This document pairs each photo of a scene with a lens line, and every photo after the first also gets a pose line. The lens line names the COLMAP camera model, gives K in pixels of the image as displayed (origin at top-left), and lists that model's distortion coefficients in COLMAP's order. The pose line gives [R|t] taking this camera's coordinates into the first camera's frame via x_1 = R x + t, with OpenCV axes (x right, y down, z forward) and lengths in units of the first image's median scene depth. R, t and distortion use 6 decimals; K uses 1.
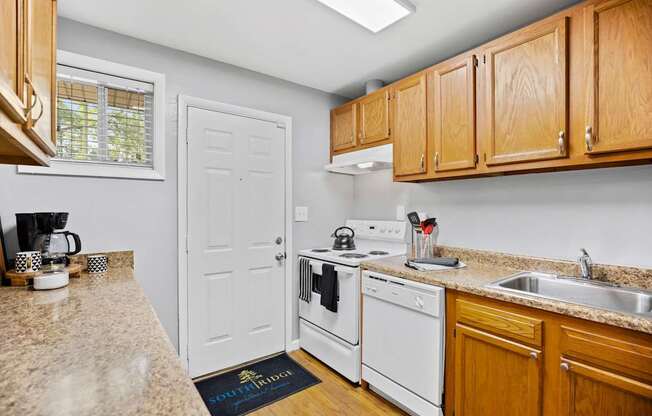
lens RADIAL K [[304.7, 0, 327.9], [0, 304.7, 207.0], [0, 0, 1]] dist [-0.019420, 0.000251]
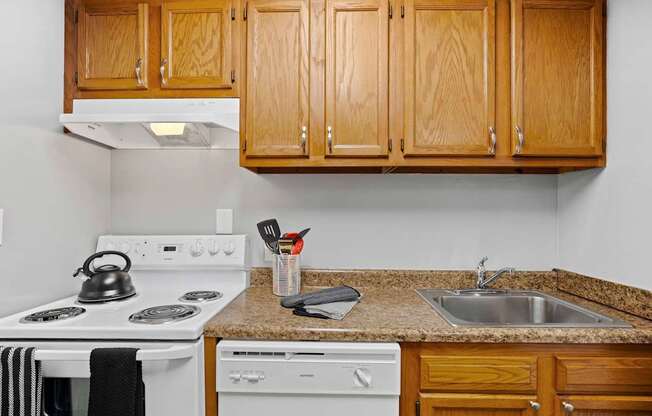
lens RADIAL K [[333.5, 0, 326.0], [0, 333.5, 208.0], [0, 0, 1]] dist [-0.015879, 0.000525]
pose [[0.617737, 0.012119, 0.786291, -0.178113], [-0.007415, 0.999927, -0.009586, -0.000505], [-0.786350, 0.000092, 0.617781, 0.504946]]
